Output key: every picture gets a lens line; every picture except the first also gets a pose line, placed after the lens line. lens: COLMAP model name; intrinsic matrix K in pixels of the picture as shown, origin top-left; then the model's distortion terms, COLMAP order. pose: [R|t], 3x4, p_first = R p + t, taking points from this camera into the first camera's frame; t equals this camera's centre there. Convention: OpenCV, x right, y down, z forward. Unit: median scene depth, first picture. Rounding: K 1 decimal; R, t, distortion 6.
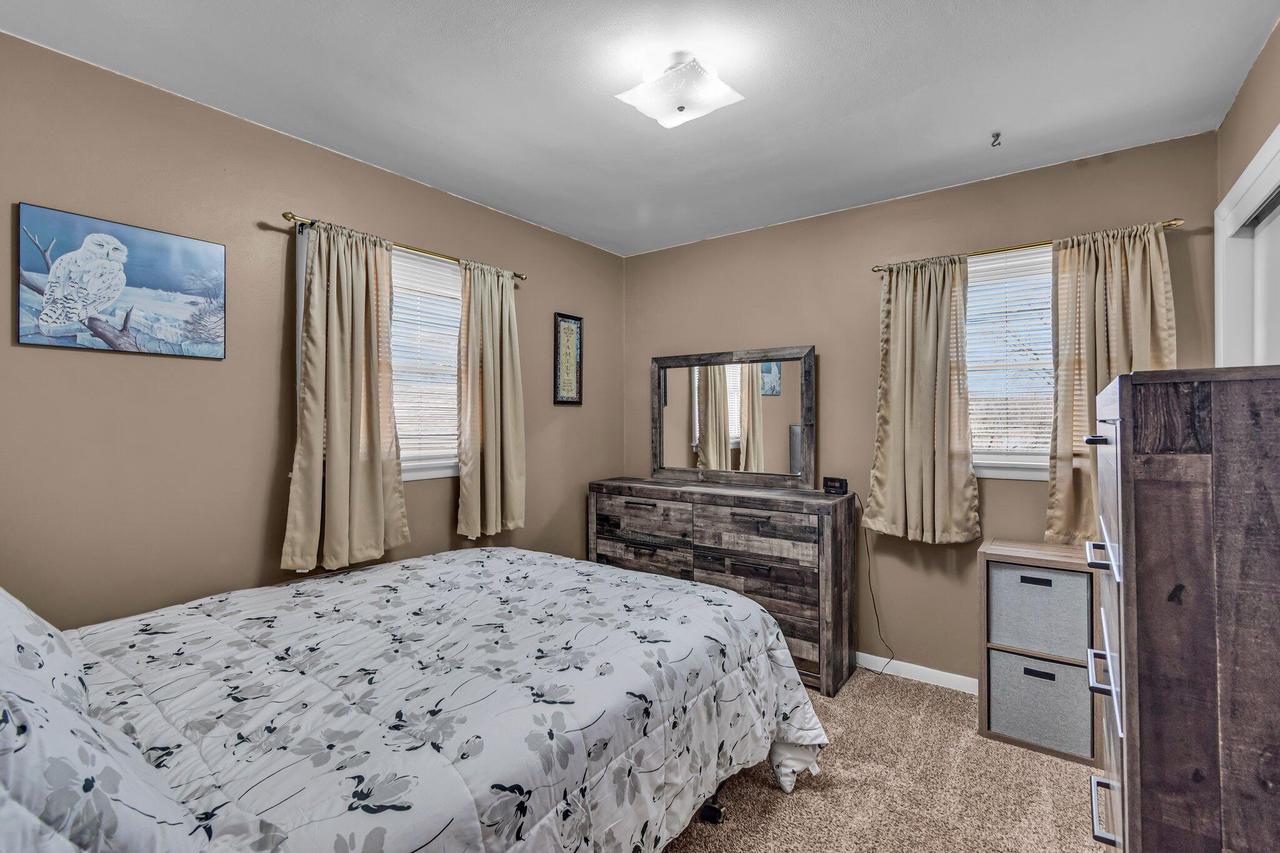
lens RADIAL K [[589.0, 0, 638.2], [0, 589.0, 420.4], [0, 0, 1]] dist [0.002593, -0.000054]
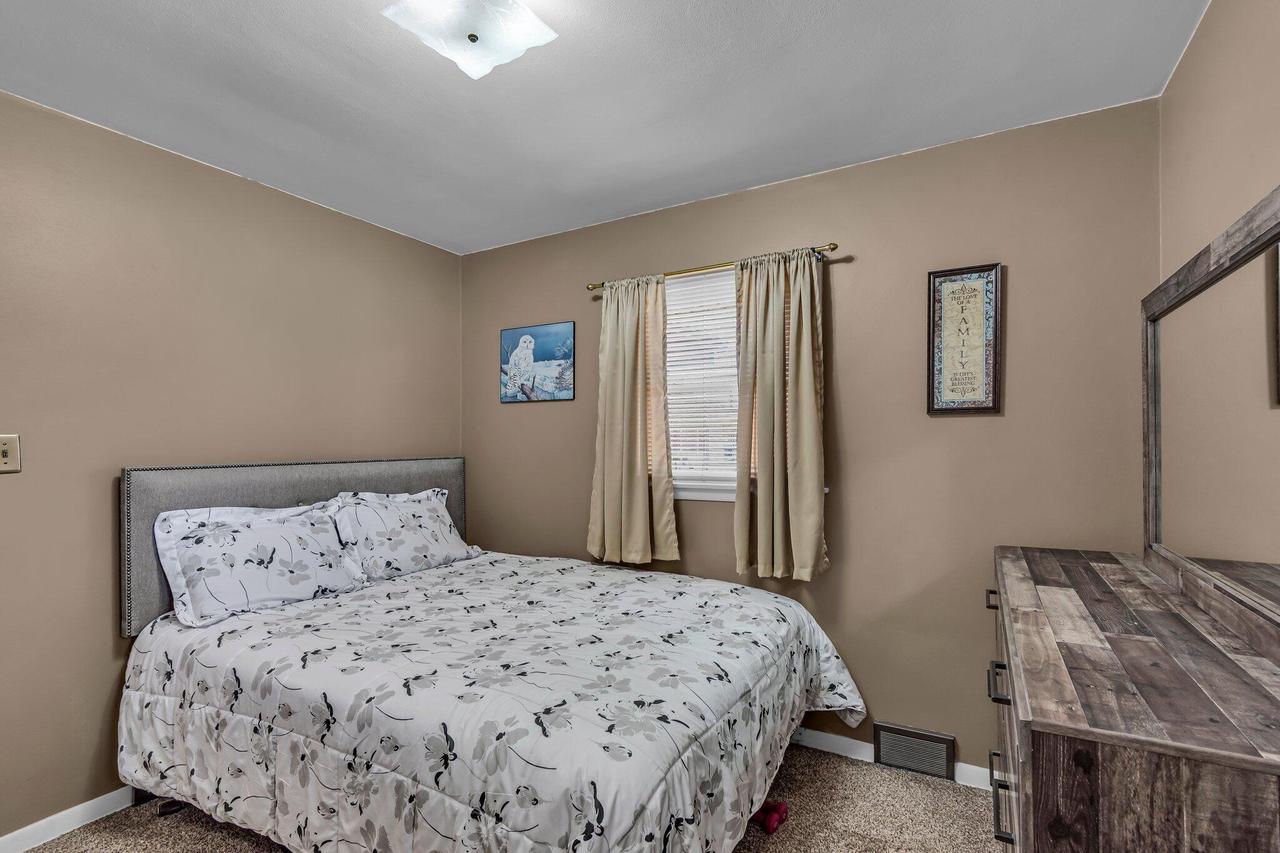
lens RADIAL K [[589.0, 0, 635.3], [0, 589.0, 444.6], [0, 0, 1]] dist [0.002593, -0.000054]
pose [[0.108245, 0.003967, -0.994116, 0.855260], [0.003230, 0.999985, 0.004342, 0.002696], [0.994119, -0.003681, 0.108230, 1.111794]]
